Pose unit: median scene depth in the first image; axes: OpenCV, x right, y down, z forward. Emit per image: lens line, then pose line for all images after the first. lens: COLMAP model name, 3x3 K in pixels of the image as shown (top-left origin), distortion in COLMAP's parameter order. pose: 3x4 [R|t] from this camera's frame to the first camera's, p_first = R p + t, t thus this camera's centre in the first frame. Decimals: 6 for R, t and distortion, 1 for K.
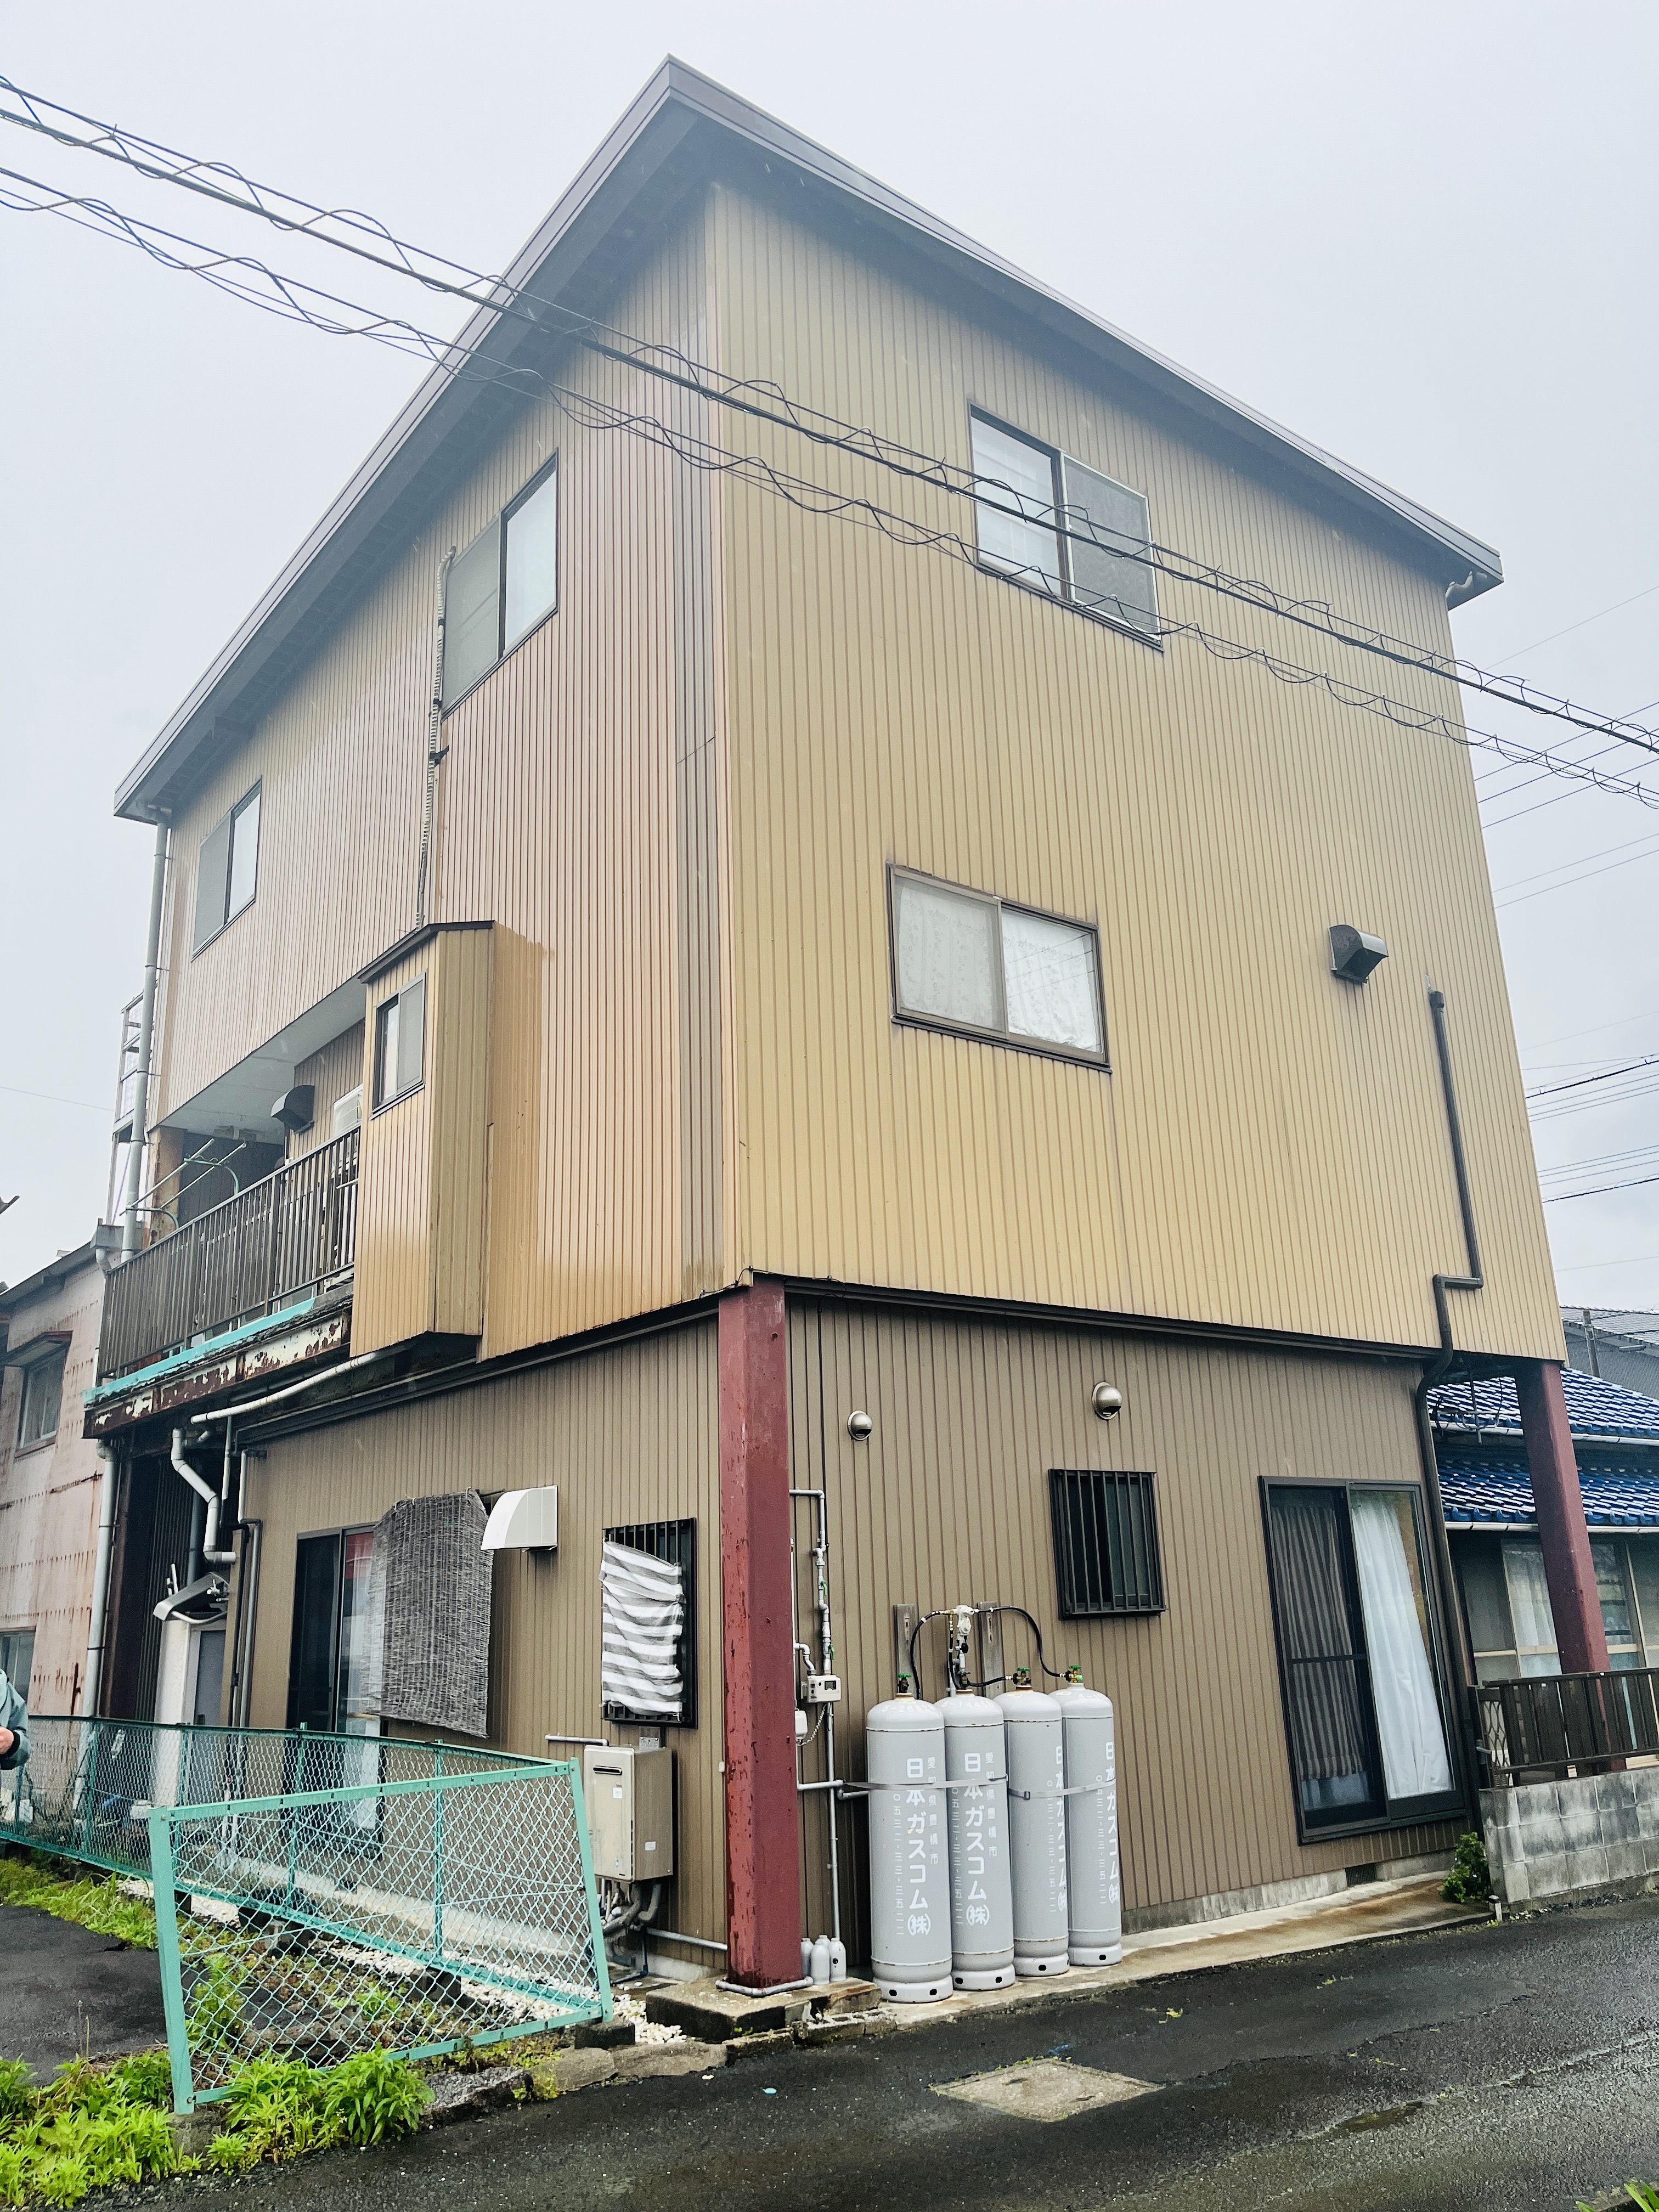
lens RADIAL K [[1677.0, 0, 825.9], [0, 1677.0, 1103.5], [0, 0, 1]] dist [0.059677, -0.004636]
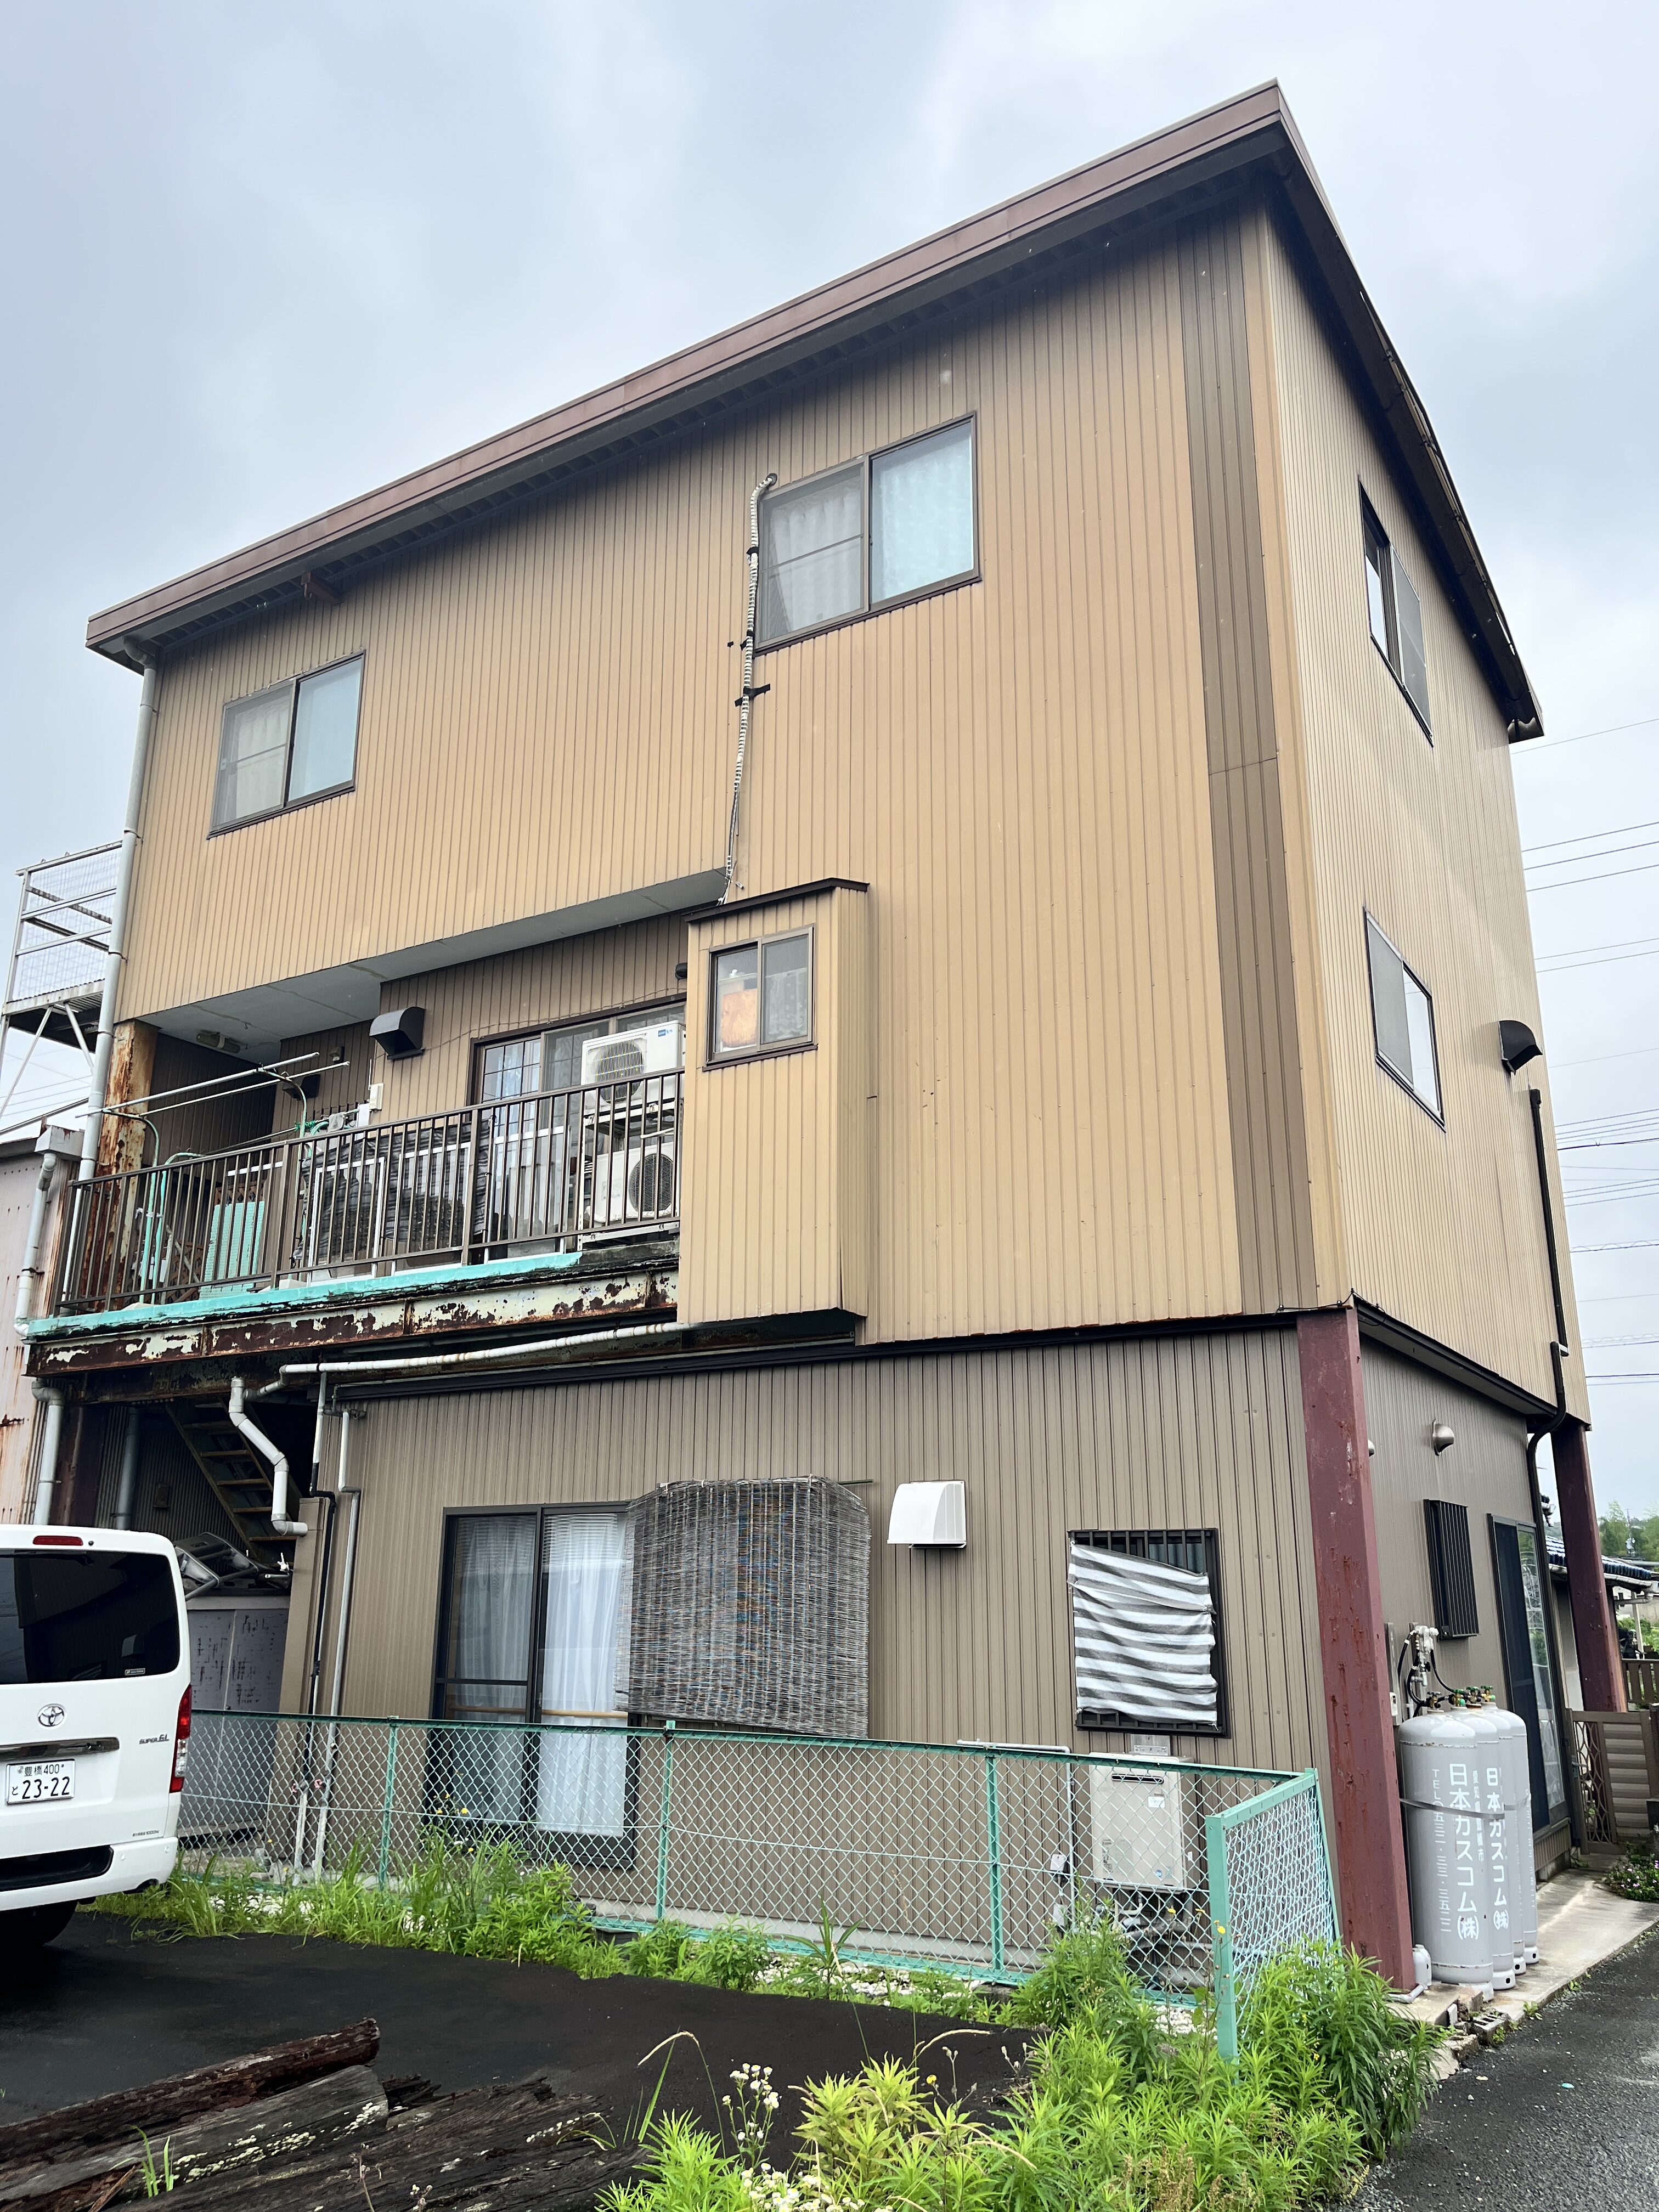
lens RADIAL K [[1677.0, 0, 830.3], [0, 1677.0, 1104.1], [0, 0, 1]] dist [0.059677, -0.004636]
pose [[0.933051, 0.137146, 0.332576, -0.581598], [-0.137145, 0.990270, -0.023598, 0.046009], [-0.332576, -0.023593, 0.942781, 0.121245]]
